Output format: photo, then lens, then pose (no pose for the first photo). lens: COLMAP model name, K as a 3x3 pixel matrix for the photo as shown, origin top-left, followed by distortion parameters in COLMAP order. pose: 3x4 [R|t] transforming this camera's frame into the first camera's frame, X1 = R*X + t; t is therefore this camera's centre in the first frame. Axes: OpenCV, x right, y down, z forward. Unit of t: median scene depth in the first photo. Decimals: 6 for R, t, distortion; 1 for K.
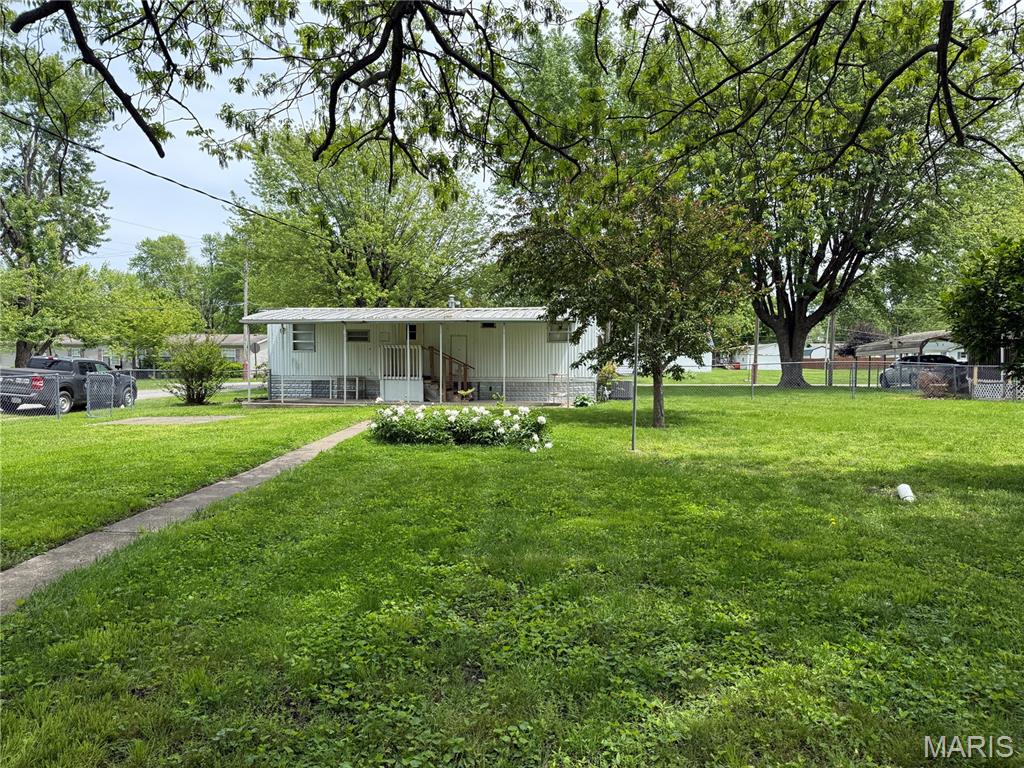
lens RADIAL K [[715.2, 0, 510.3], [0, 715.2, 387.7], [0, 0, 1]] dist [0.039654, -0.052443]
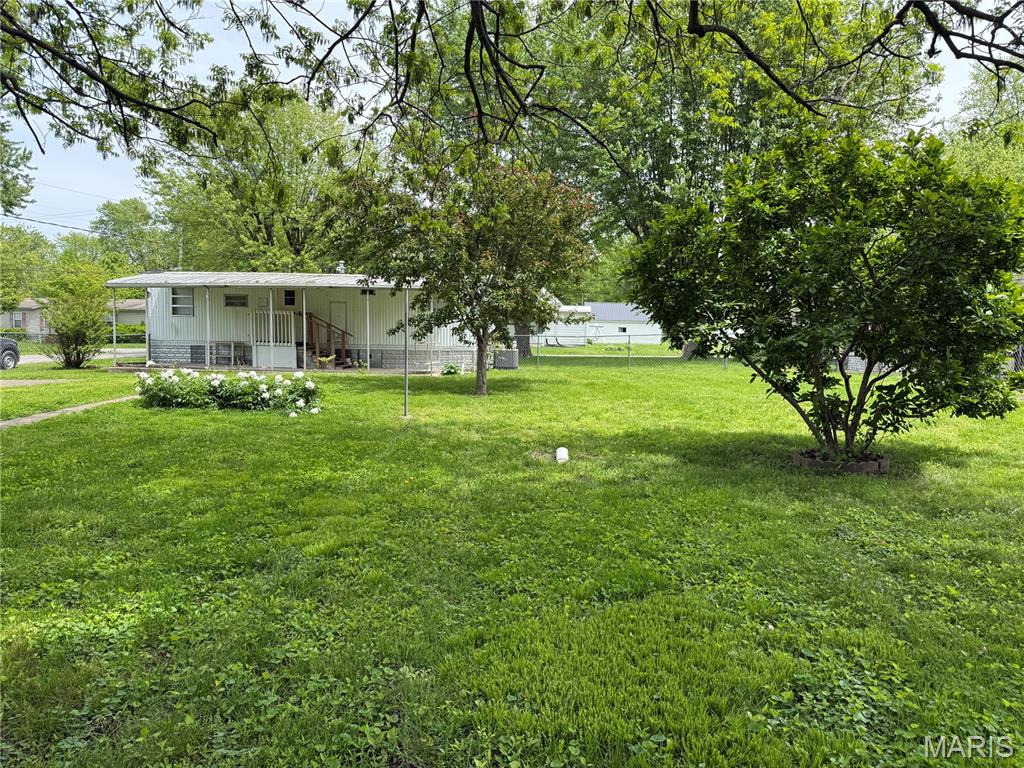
lens RADIAL K [[715.2, 0, 515.9], [0, 715.2, 384.0], [0, 0, 1]] dist [0.039654, -0.052443]
pose [[0.999740, 0.009945, 0.020517, 0.157134], [-0.010674, 0.999303, 0.035762, 0.002445], [-0.020147, -0.035971, 0.999150, -0.001414]]
